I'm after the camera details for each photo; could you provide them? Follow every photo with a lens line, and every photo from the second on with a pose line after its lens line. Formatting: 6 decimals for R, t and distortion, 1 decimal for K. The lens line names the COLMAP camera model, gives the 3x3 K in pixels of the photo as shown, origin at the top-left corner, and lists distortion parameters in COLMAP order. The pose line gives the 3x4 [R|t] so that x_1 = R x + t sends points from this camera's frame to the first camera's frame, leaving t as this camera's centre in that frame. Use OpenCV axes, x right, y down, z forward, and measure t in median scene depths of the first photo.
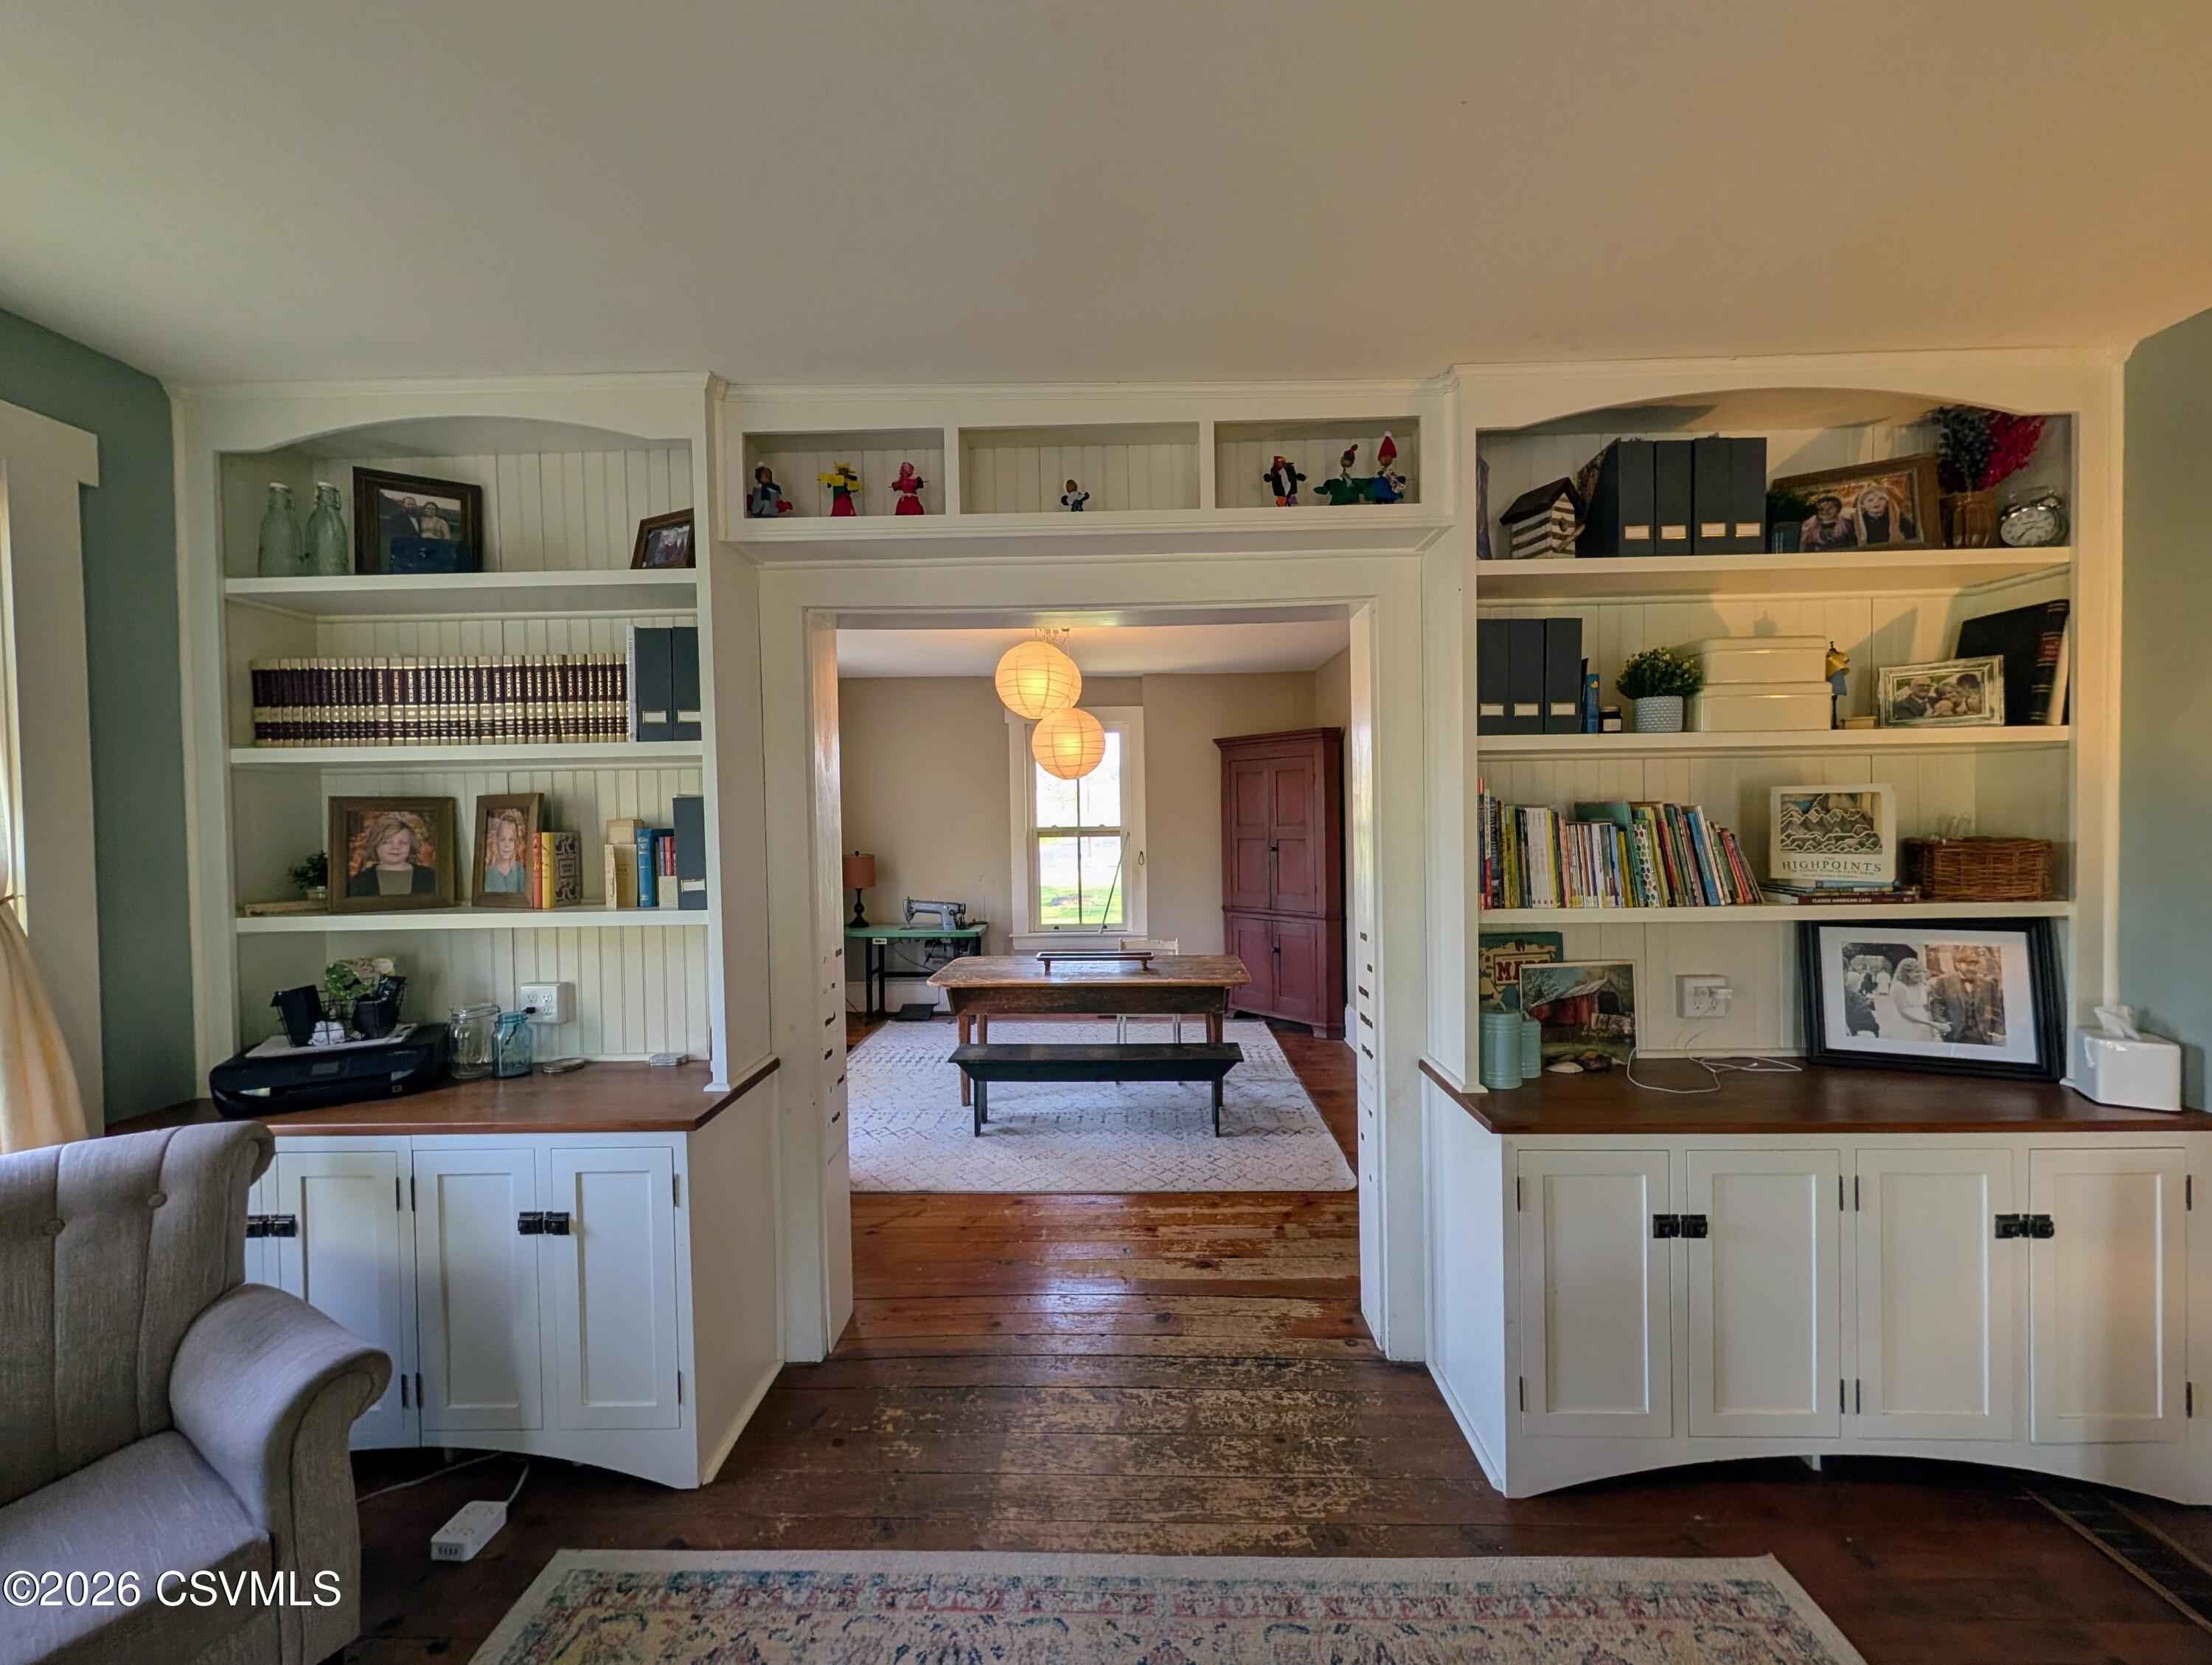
lens RADIAL K [[854.8, 0, 1109.6], [0, 854.8, 831.4], [0, 0, 1]] dist [-0.001312, -0.000221]
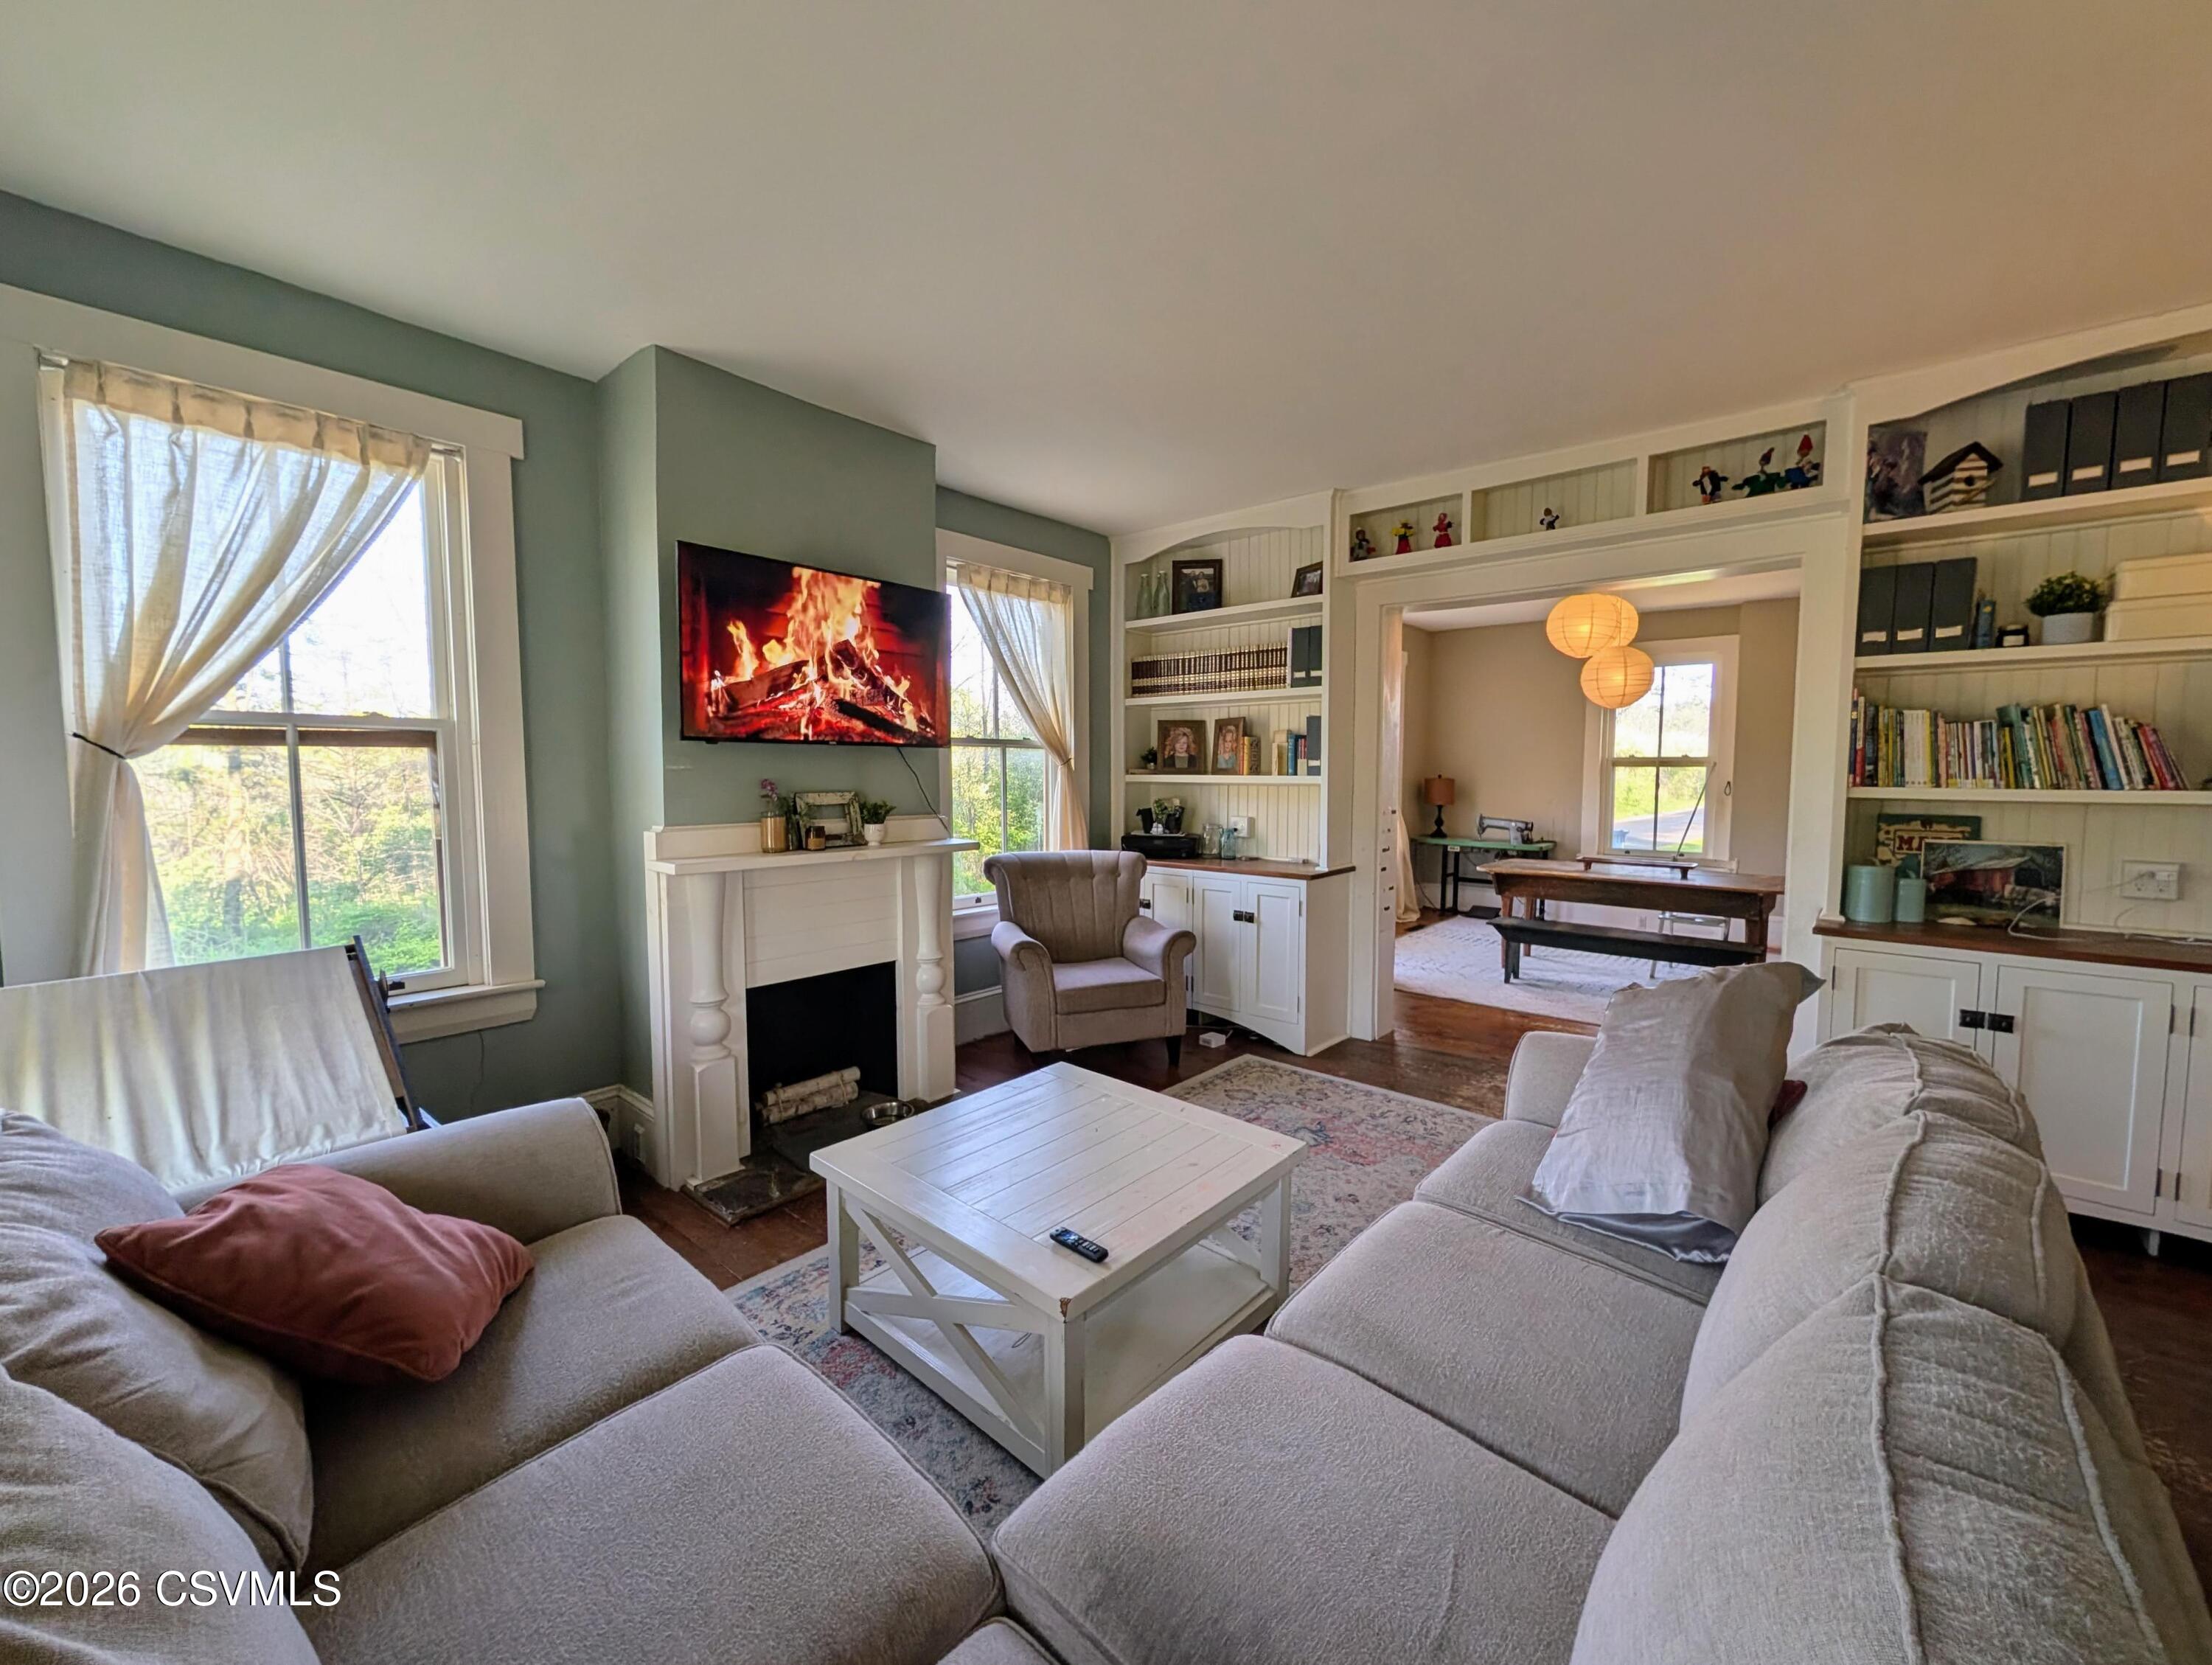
lens RADIAL K [[854.8, 0, 1109.6], [0, 854.8, 831.4], [0, 0, 1]] dist [-0.001312, -0.000221]
pose [[0.771718, 0.063807, -0.632756, 0.367334], [-0.023831, 0.997157, 0.071488, 0.088284], [0.635519, -0.040089, 0.771044, -0.749074]]
